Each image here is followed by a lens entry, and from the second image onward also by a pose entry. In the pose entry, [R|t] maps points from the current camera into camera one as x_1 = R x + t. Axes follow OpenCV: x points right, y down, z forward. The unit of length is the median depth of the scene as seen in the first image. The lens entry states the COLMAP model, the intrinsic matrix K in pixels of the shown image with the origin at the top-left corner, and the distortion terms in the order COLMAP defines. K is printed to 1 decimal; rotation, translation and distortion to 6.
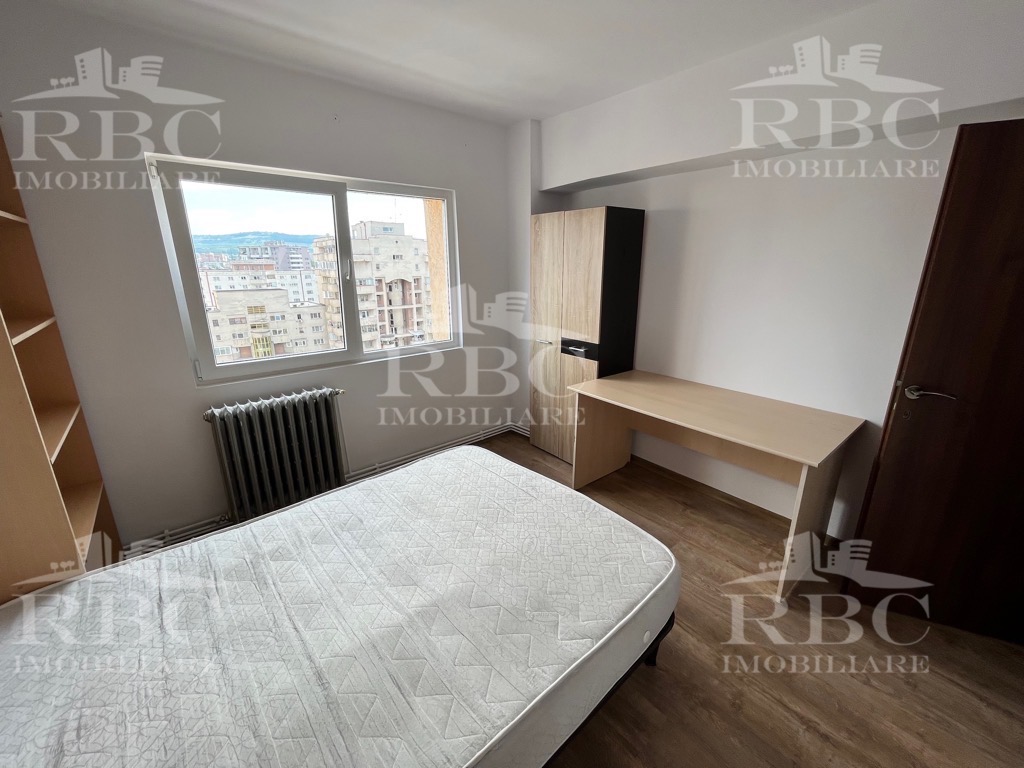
lens RADIAL K [[415.5, 0, 512.5], [0, 415.5, 375.9], [0, 0, 1]] dist [-0.002110, -0.000436]
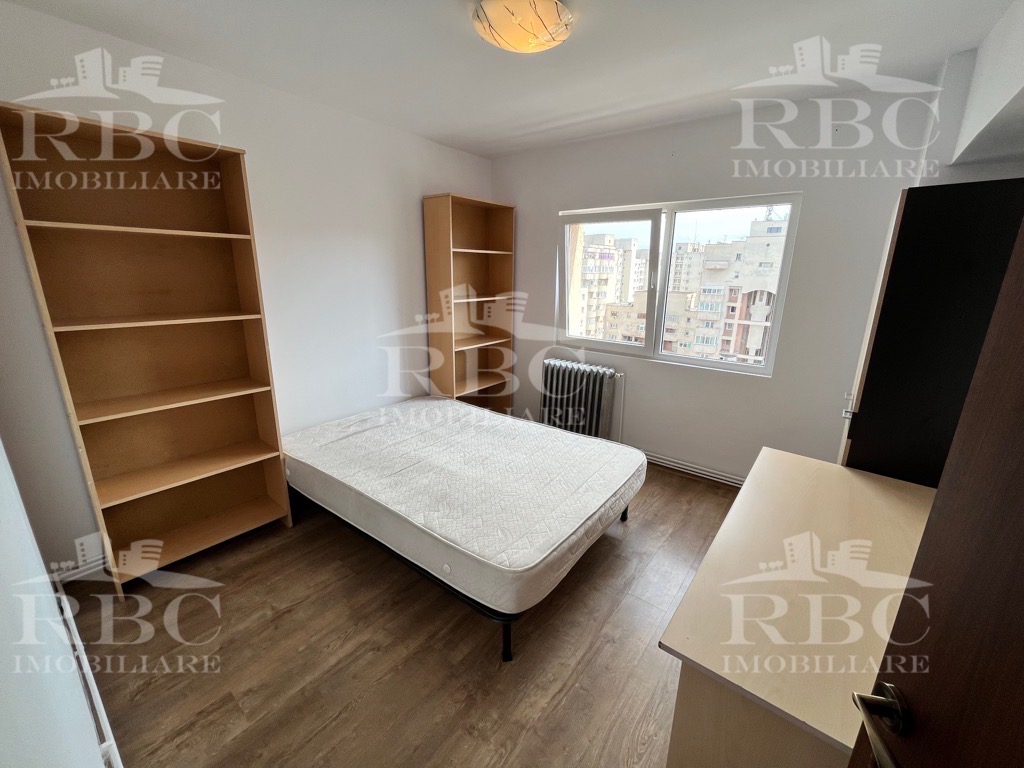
lens RADIAL K [[415.5, 0, 511.8], [0, 415.5, 386.3], [0, 0, 1]] dist [-0.002110, -0.000436]
pose [[0.196273, 0.275879, -0.940940, 1.089431], [-0.276964, 0.936127, 0.216695, -0.171551], [0.940621, 0.218075, 0.260145, 0.573591]]
